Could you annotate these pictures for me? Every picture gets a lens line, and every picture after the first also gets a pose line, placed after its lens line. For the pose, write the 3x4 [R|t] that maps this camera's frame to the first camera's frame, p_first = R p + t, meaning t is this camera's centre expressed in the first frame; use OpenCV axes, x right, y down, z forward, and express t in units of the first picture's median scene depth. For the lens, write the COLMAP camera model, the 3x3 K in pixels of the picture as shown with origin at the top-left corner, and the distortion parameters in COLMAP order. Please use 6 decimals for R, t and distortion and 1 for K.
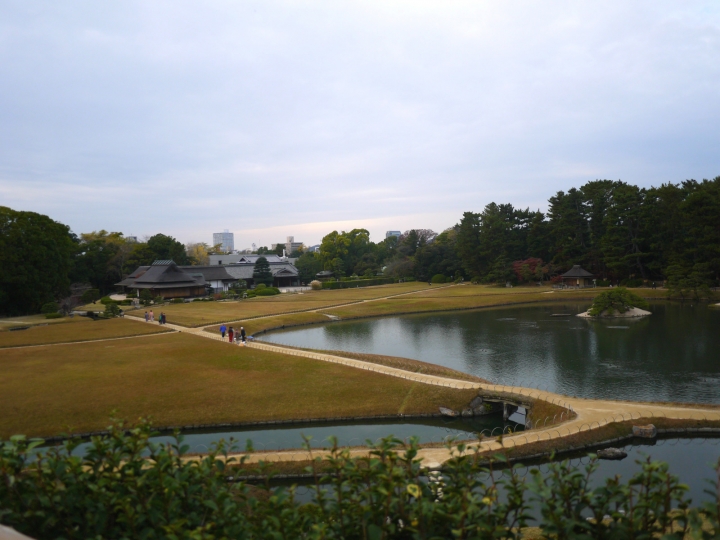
lens RADIAL K [[594.4, 0, 360.0], [0, 594.4, 270.0], [0, 0, 1]] dist [-0.041941, 0.012476]
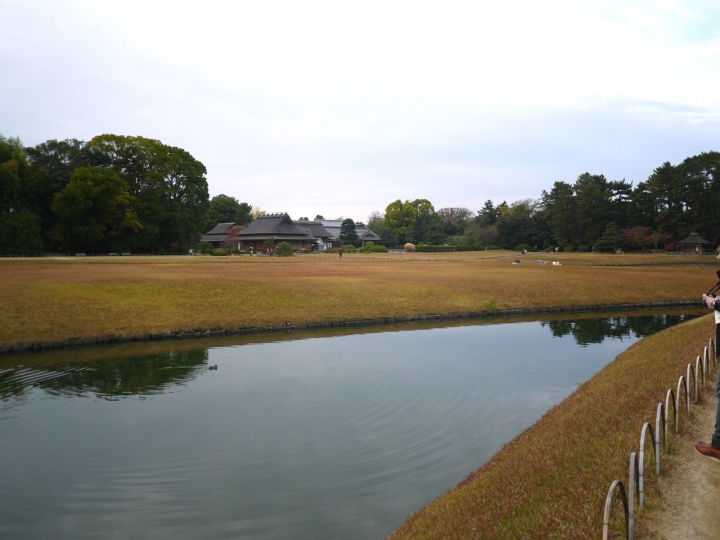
lens RADIAL K [[594.4, 0, 360.0], [0, 594.4, 270.0], [0, 0, 1]] dist [-0.041941, 0.012476]
pose [[0.997275, 0.035663, 0.064587, -0.216364], [-0.036733, 0.999205, 0.015467, 0.048934], [-0.063984, -0.017797, 0.997792, 0.023118]]
